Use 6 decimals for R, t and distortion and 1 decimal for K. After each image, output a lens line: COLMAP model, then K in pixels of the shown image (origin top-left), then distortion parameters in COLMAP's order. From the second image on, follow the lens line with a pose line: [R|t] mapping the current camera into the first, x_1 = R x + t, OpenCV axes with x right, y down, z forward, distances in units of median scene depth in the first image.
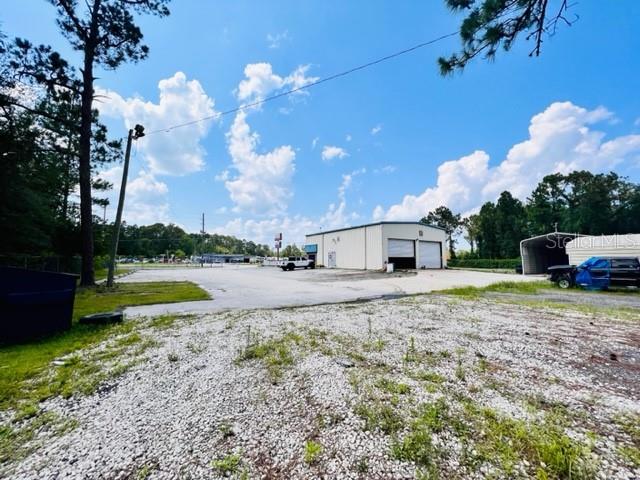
lens RADIAL K [[259.0, 0, 321.6], [0, 259.0, 241.3], [0, 0, 1]] dist [-0.003337, 0.001783]
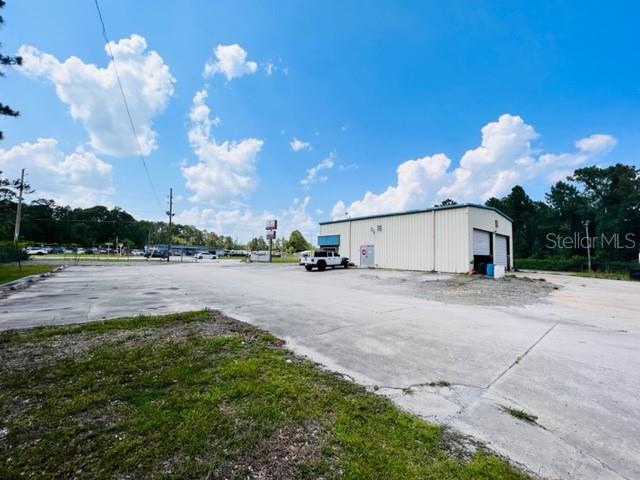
lens RADIAL K [[259.0, 0, 322.8], [0, 259.0, 236.8], [0, 0, 1]] dist [-0.003337, 0.001783]
pose [[0.987691, 0.031617, 0.153188, -0.044562], [-0.032143, 0.999483, 0.000957, 0.004273], [-0.153079, -0.005870, 0.988197, 0.065037]]
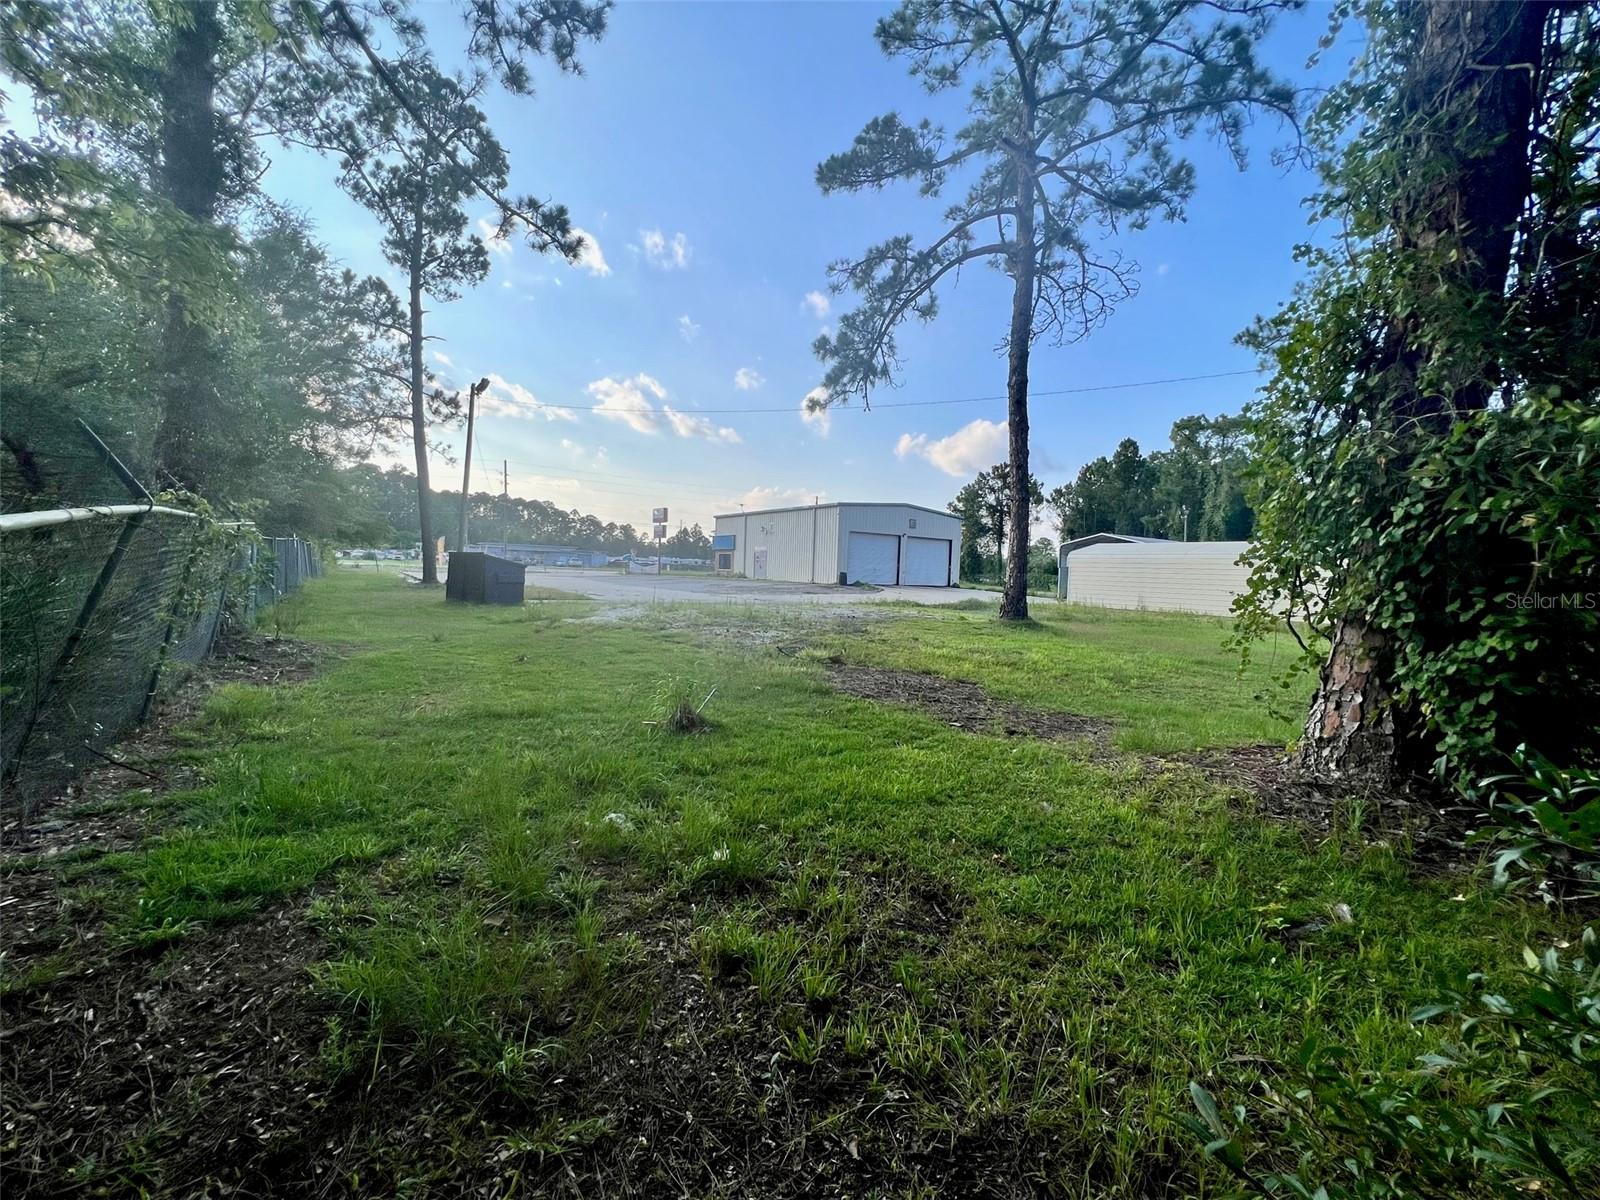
lens RADIAL K [[647.5, 0, 795.6], [0, 647.5, 602.9], [0, 0, 1]] dist [-0.003337, 0.001783]
pose [[0.998284, 0.031490, 0.049374, 0.011388], [-0.037507, 0.991306, 0.126114, -0.005717], [-0.044973, -0.127750, 0.990786, -0.084455]]
